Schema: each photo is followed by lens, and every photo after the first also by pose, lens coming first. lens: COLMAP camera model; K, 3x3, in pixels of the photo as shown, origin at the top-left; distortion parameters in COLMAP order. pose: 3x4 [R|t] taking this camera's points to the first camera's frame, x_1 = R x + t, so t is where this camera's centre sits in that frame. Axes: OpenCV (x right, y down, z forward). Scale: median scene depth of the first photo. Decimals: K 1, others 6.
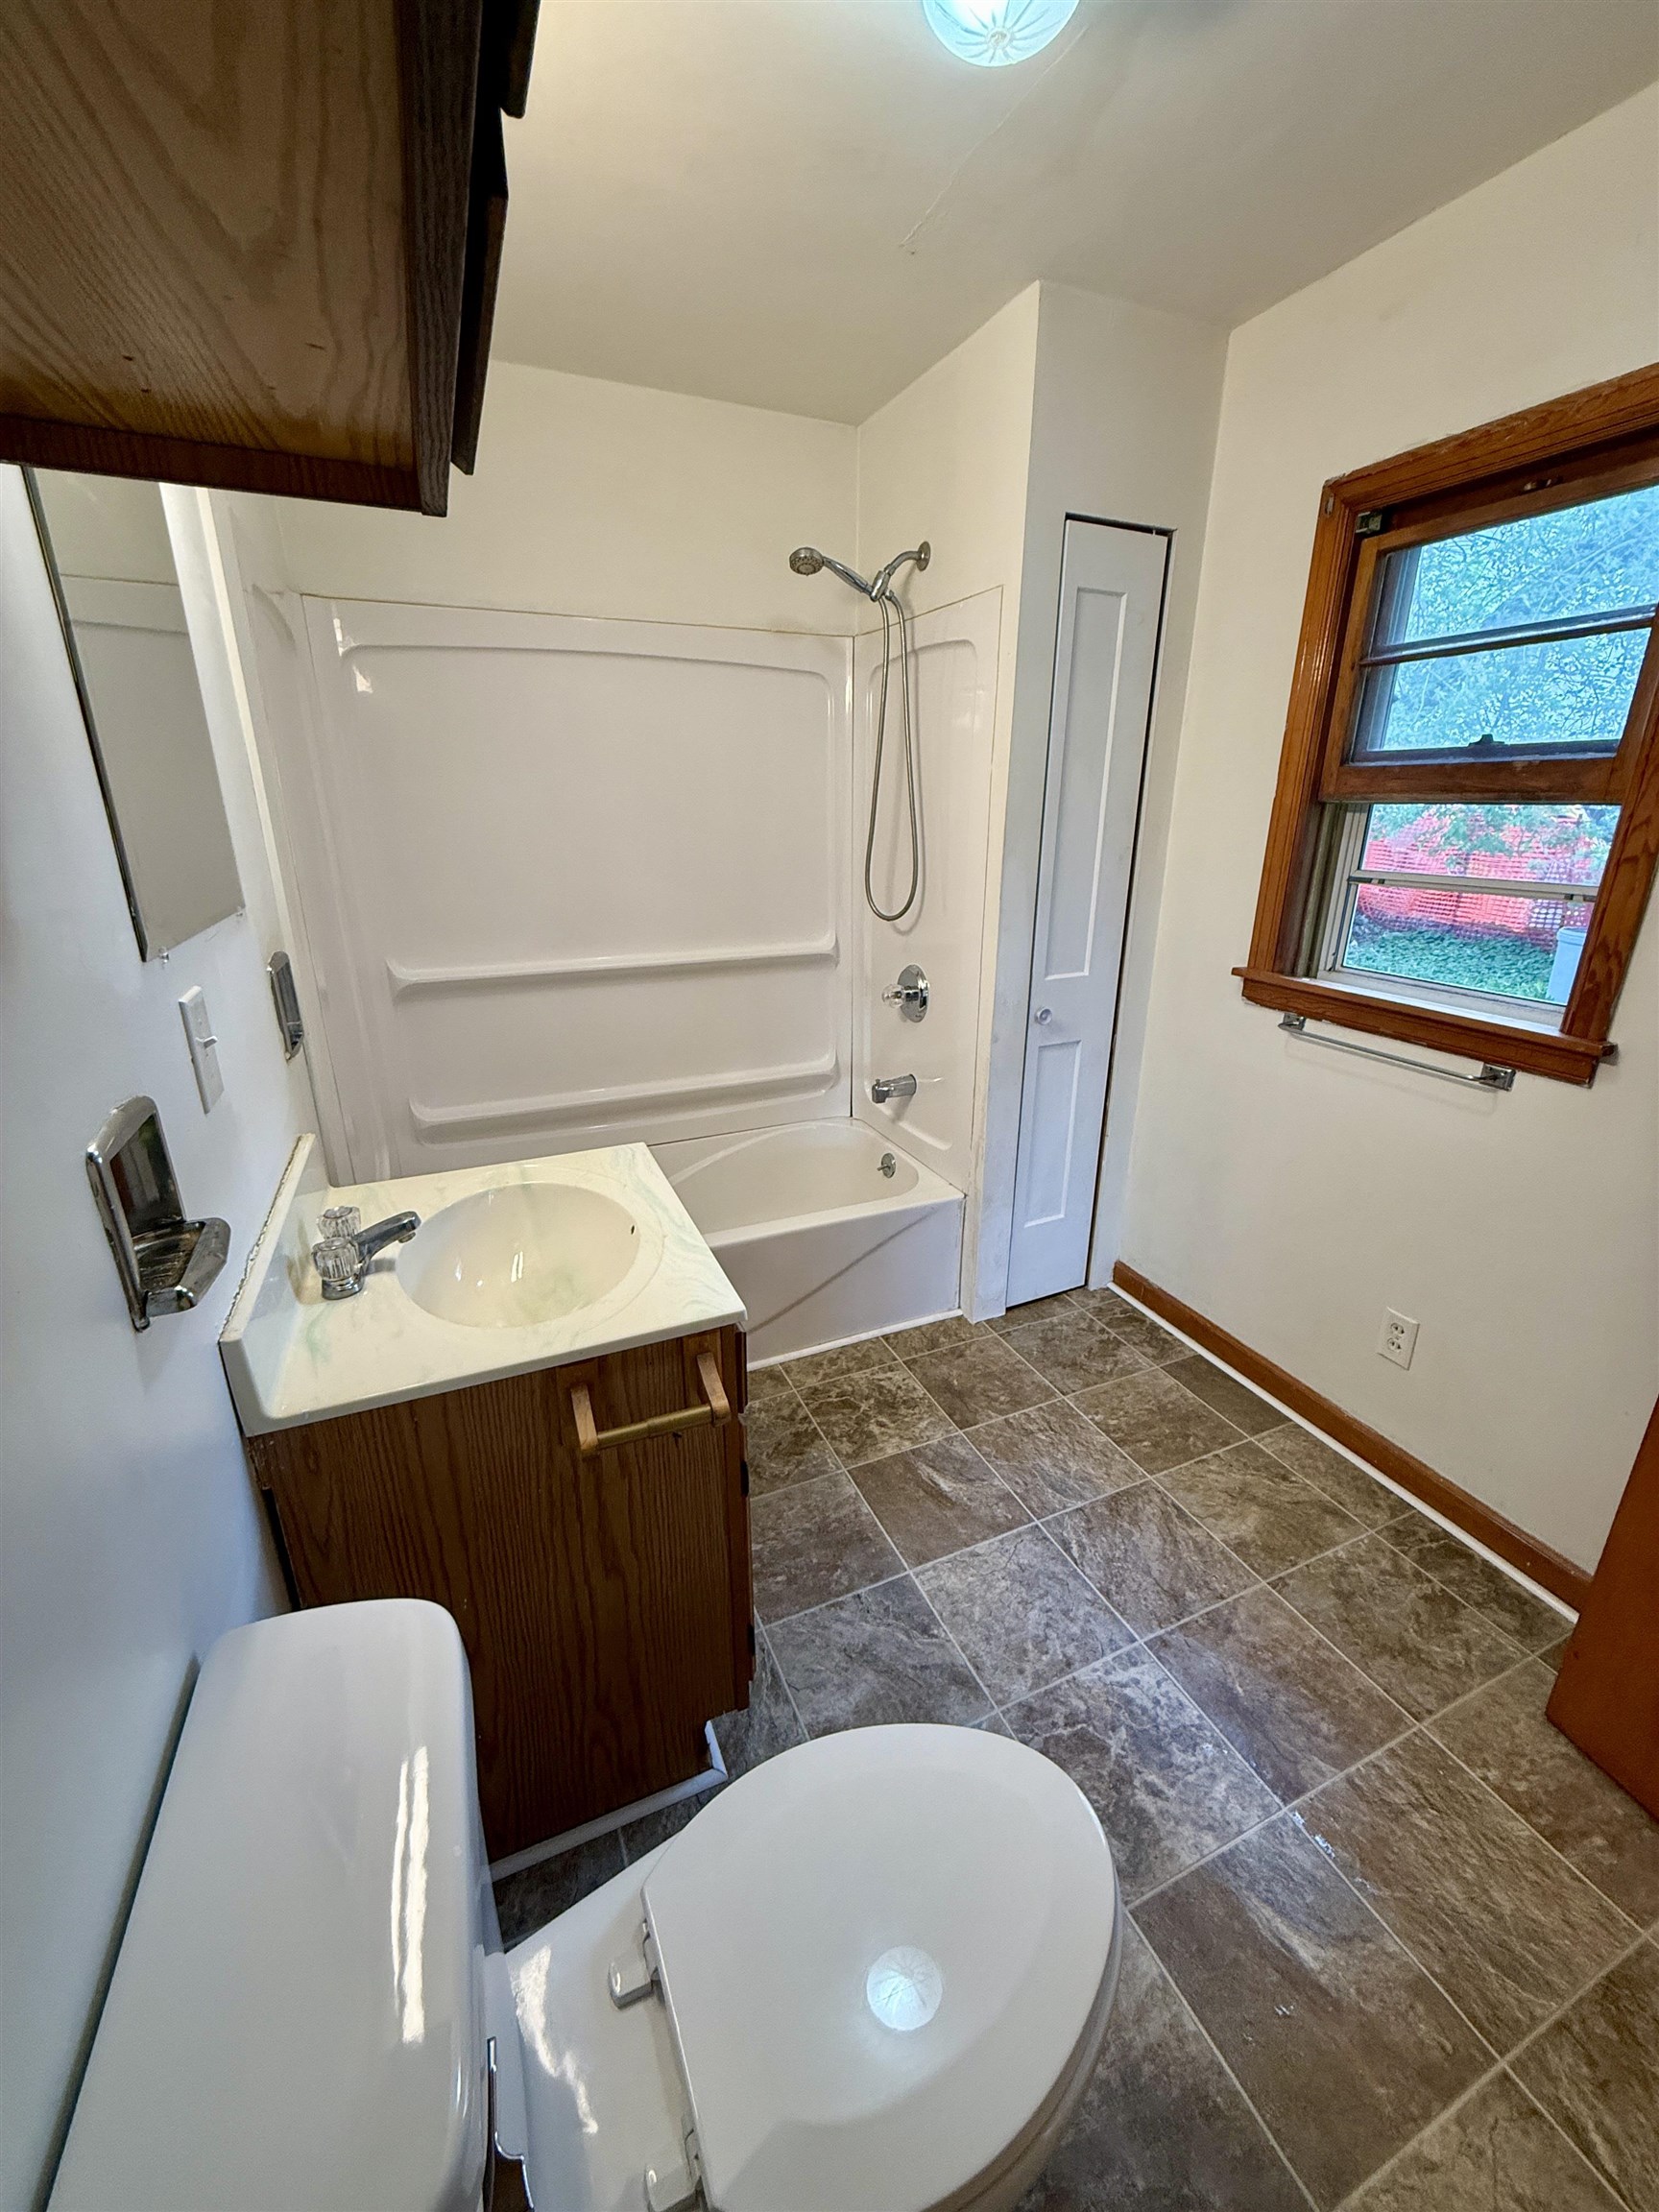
lens RADIAL K [[877.5, 0, 831.6], [0, 877.5, 1096.1], [0, 0, 1]] dist [-0.001237, 0.000369]
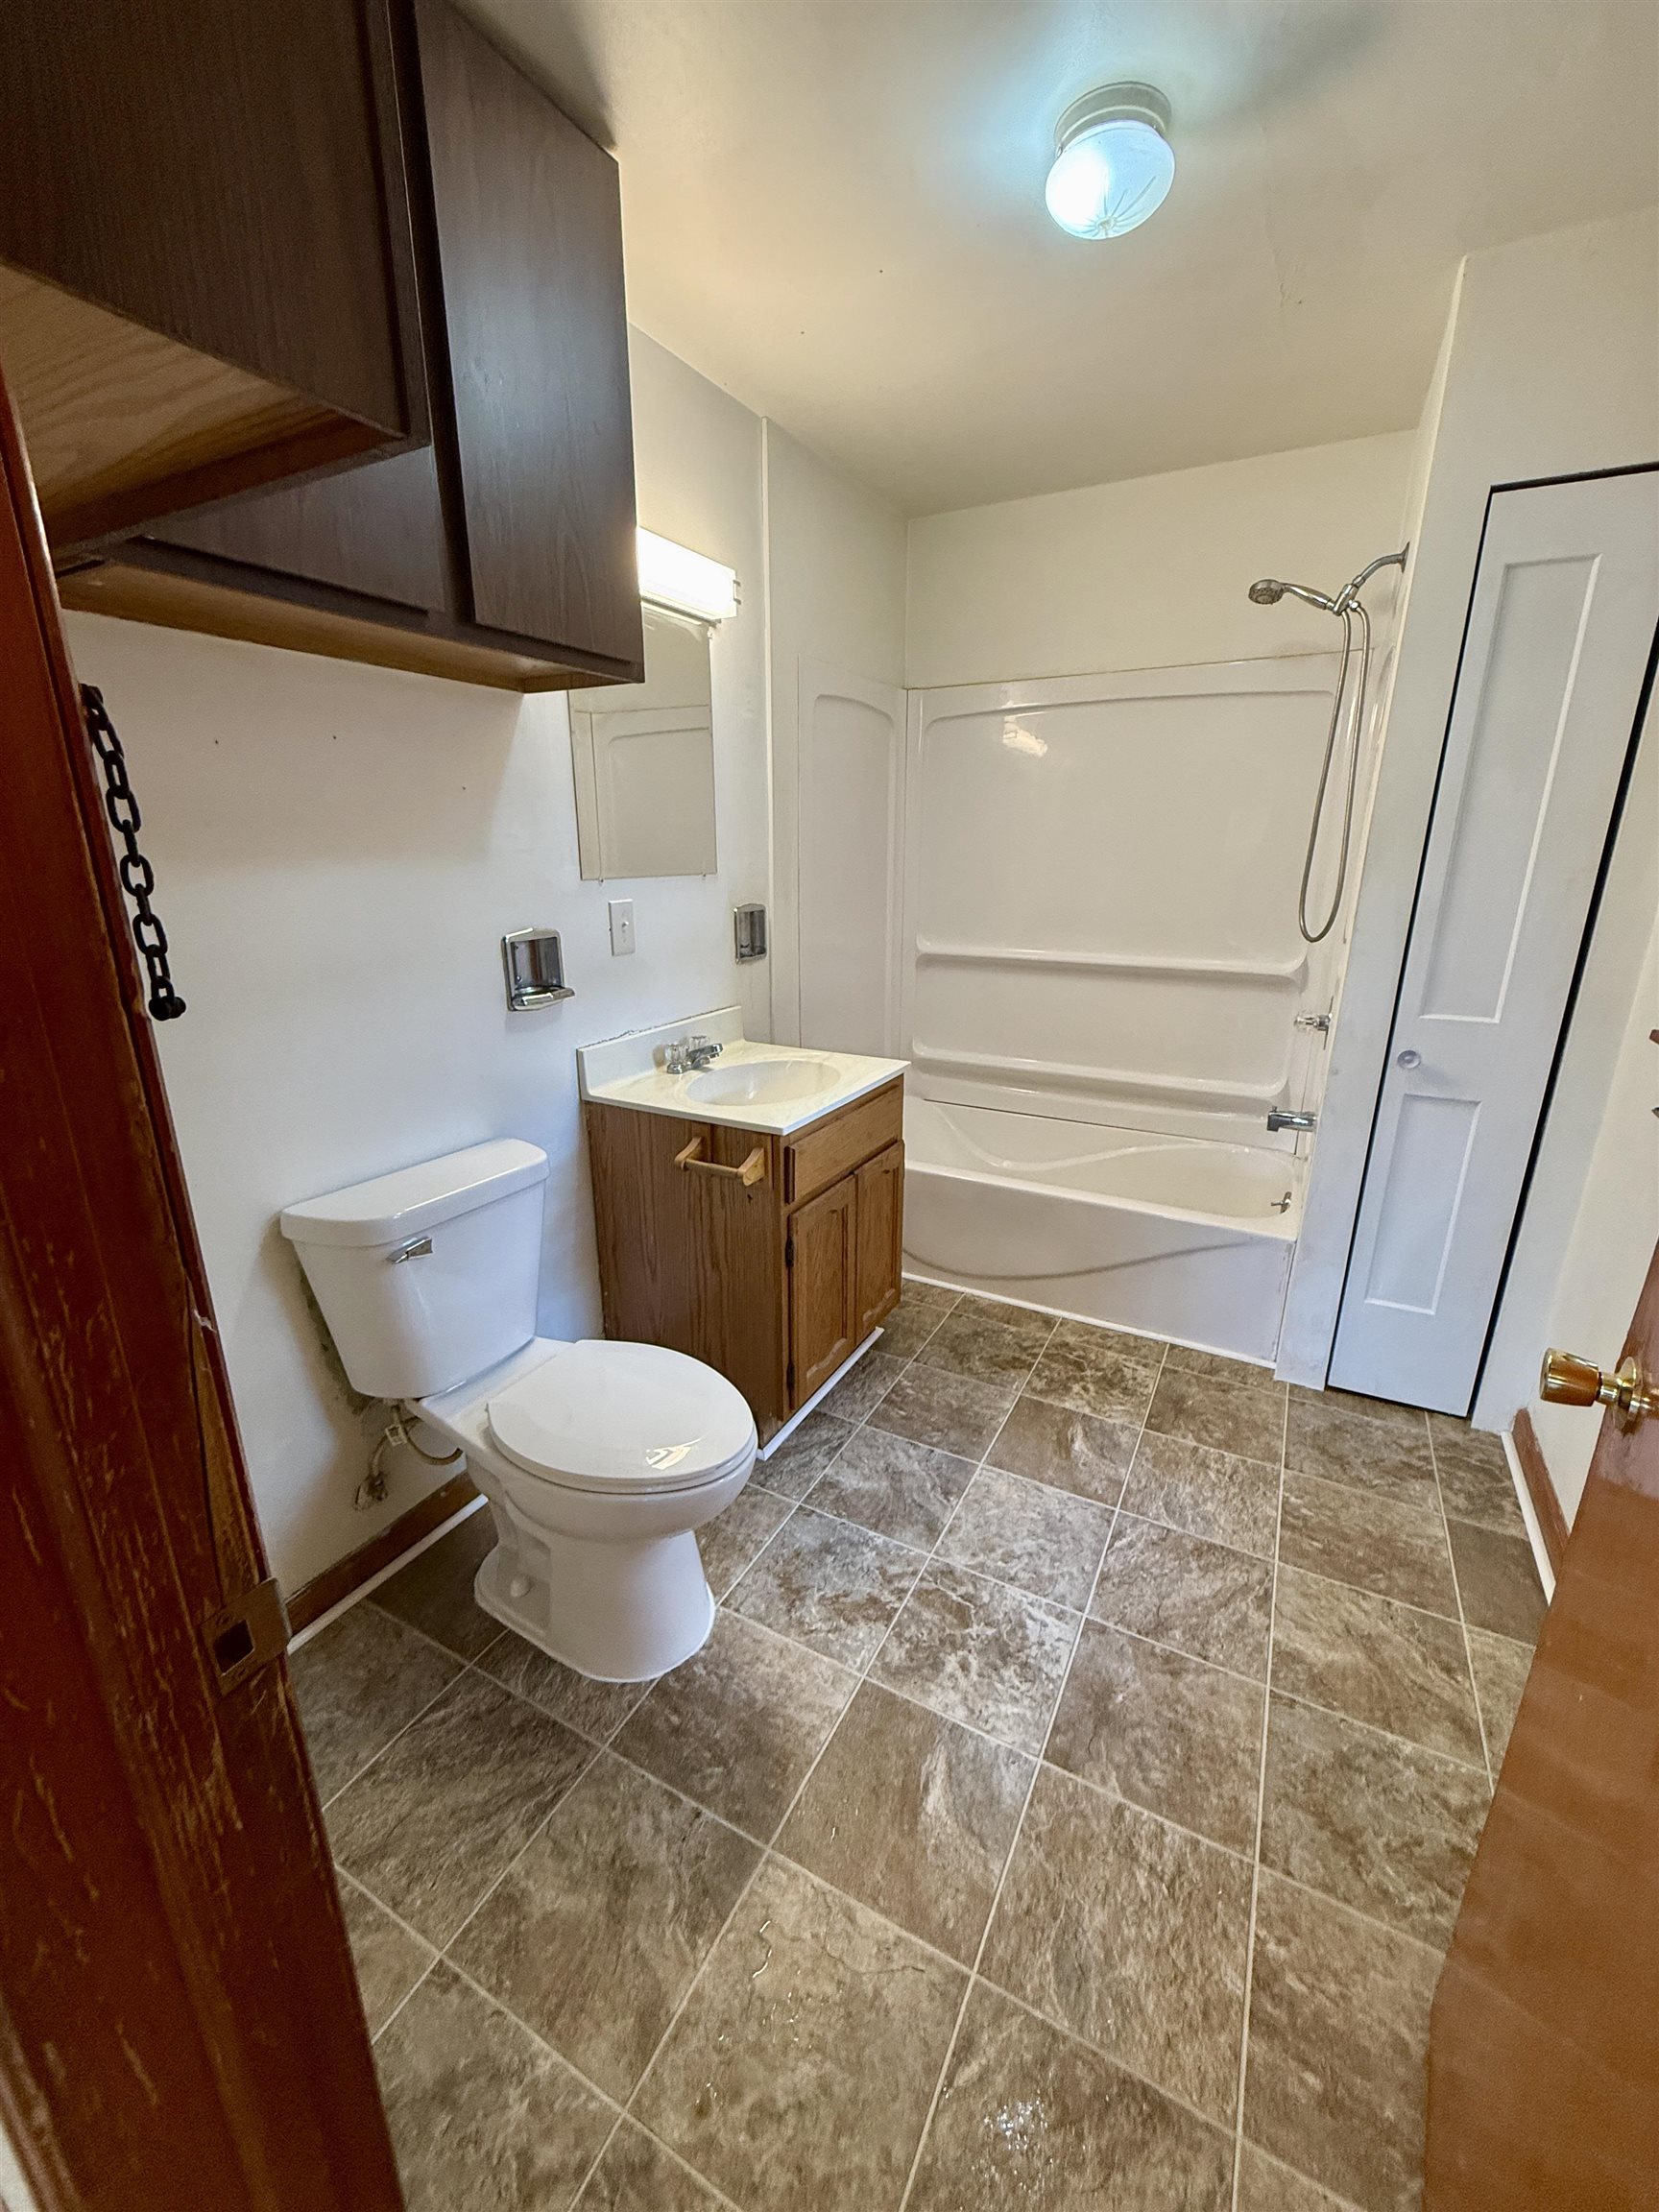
lens RADIAL K [[877.5, 0, 831.6], [0, 877.5, 1096.1], [0, 0, 1]] dist [-0.001237, 0.000369]
pose [[0.612379, 0.220680, -0.759139, 0.735764], [-0.252371, 0.964577, 0.076819, 0.028951], [0.749200, 0.144543, 0.646379, 0.024088]]
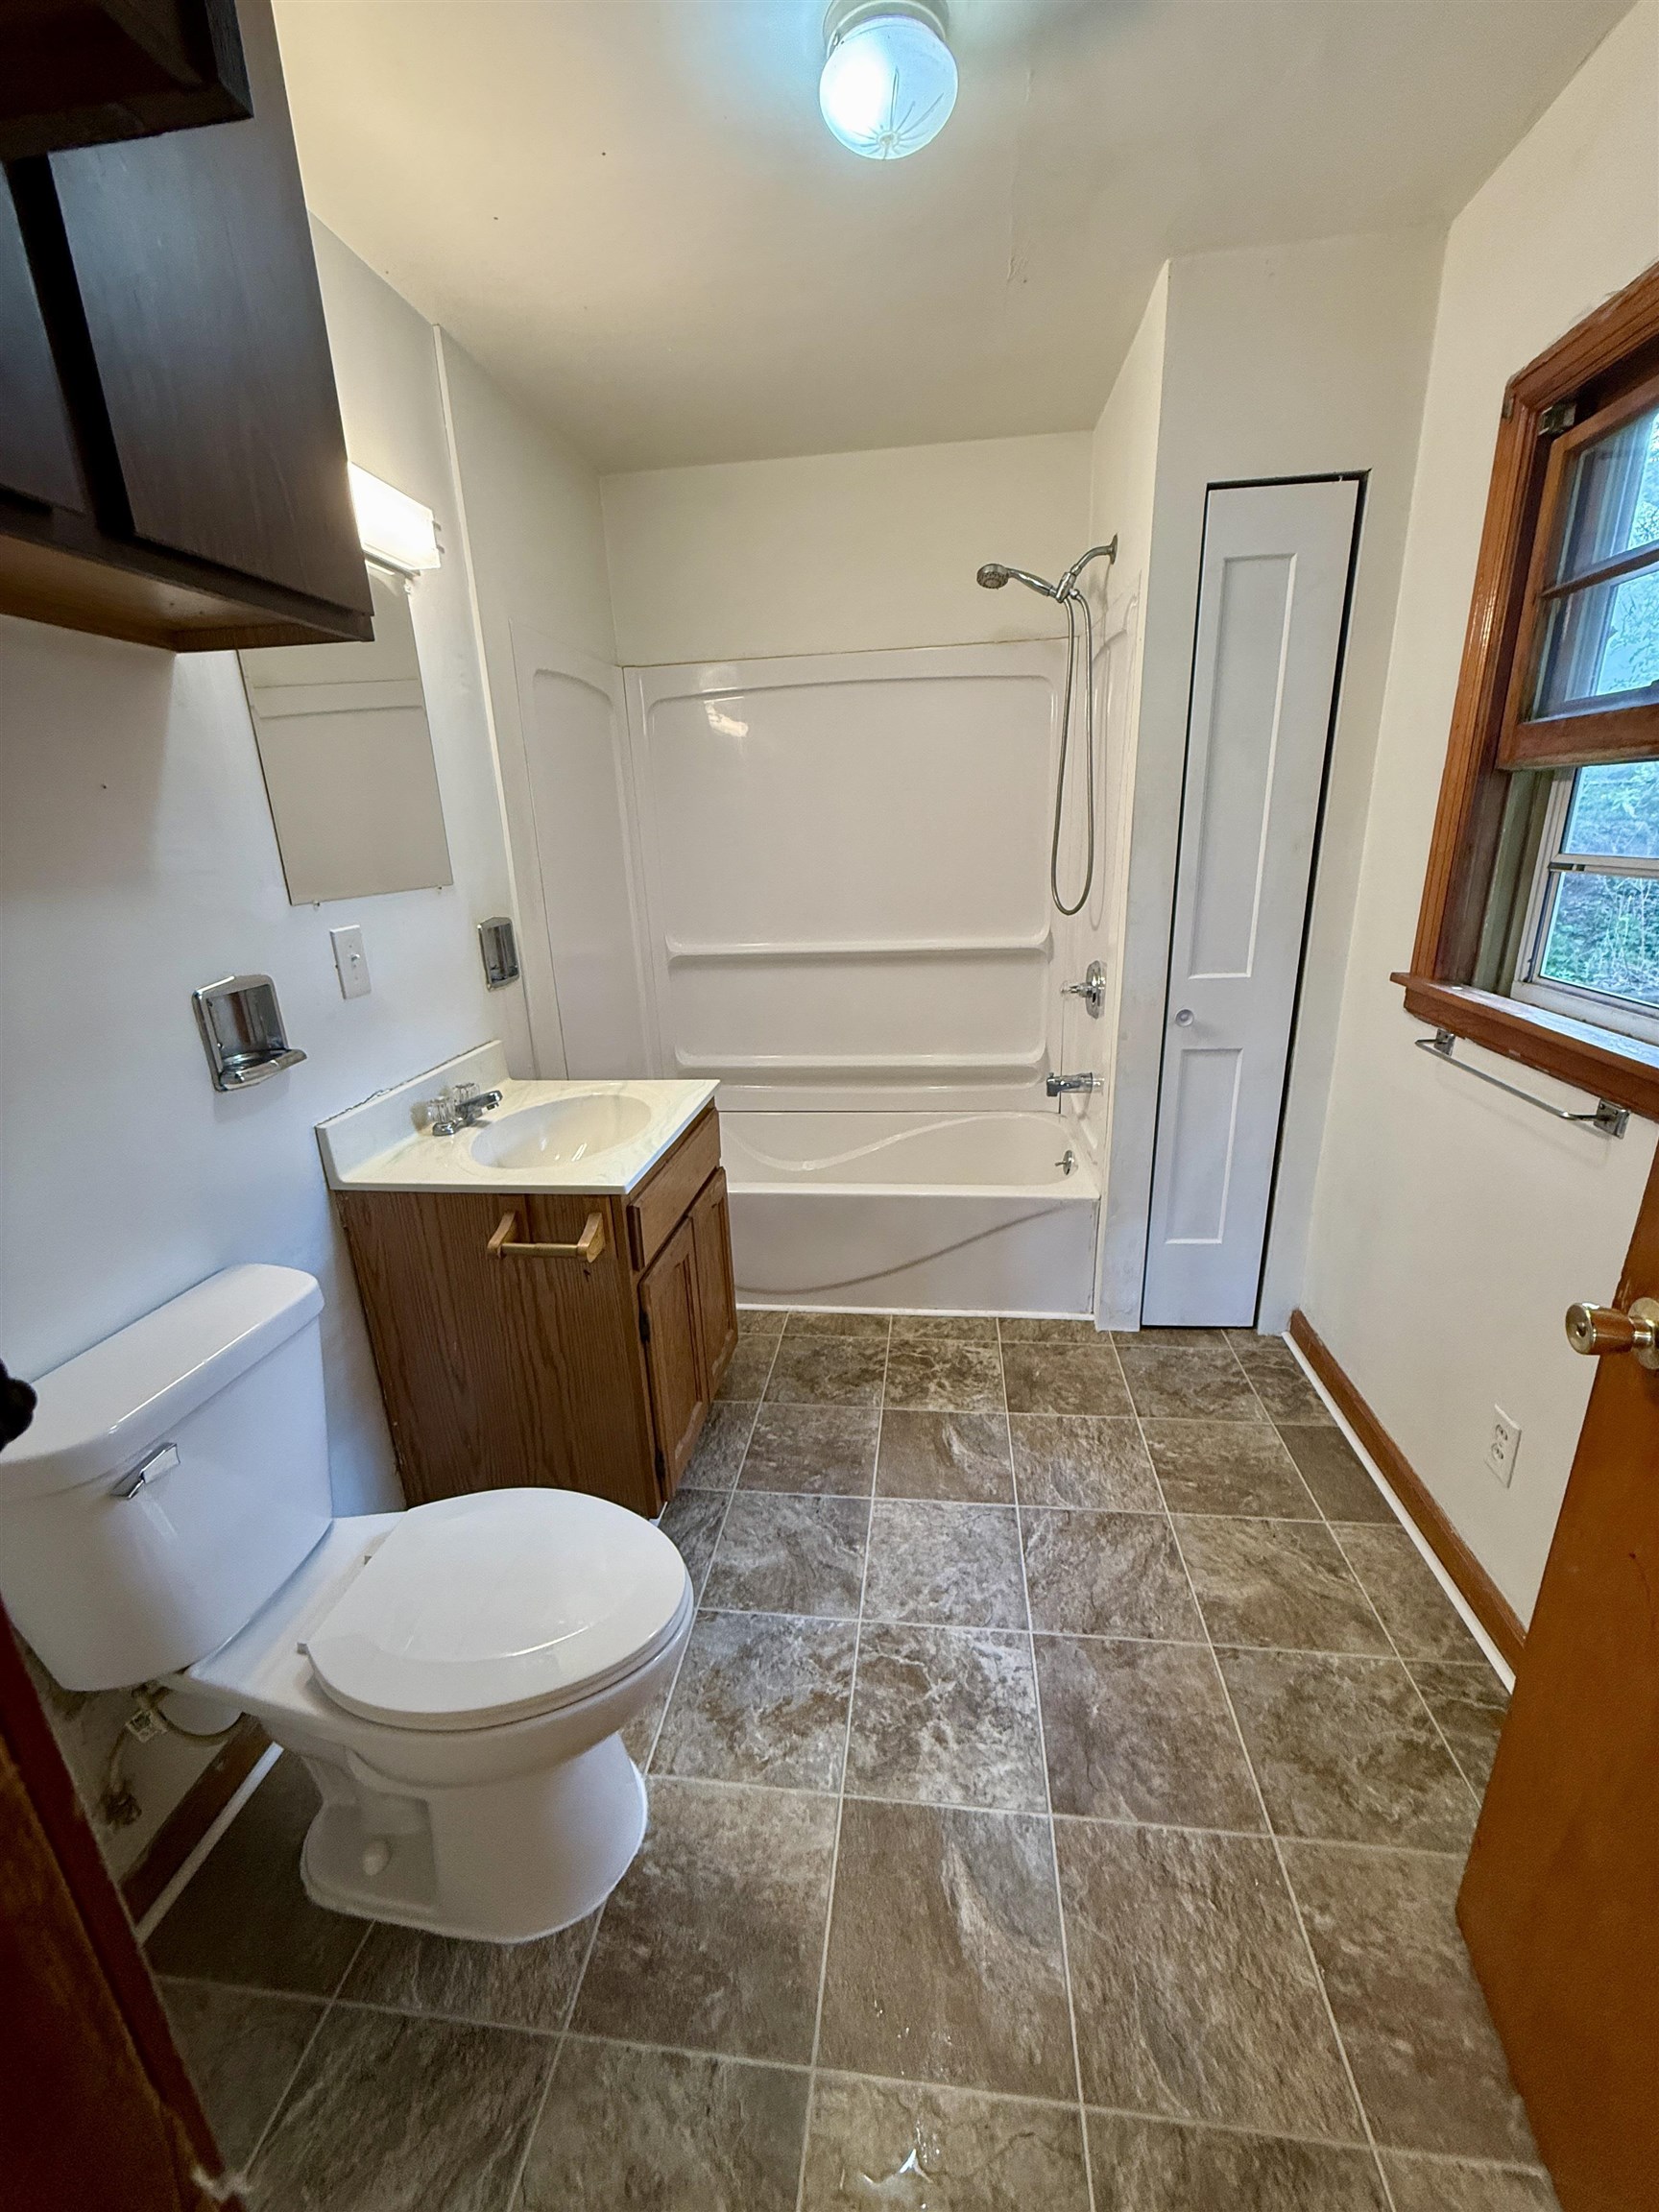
lens RADIAL K [[877.5, 0, 831.6], [0, 877.5, 1096.1], [0, 0, 1]] dist [-0.001237, 0.000369]
pose [[0.857837, 0.121503, -0.499353, 0.523275], [-0.127536, 0.991586, 0.022181, 0.026499], [0.497847, 0.044657, 0.866115, 0.003889]]
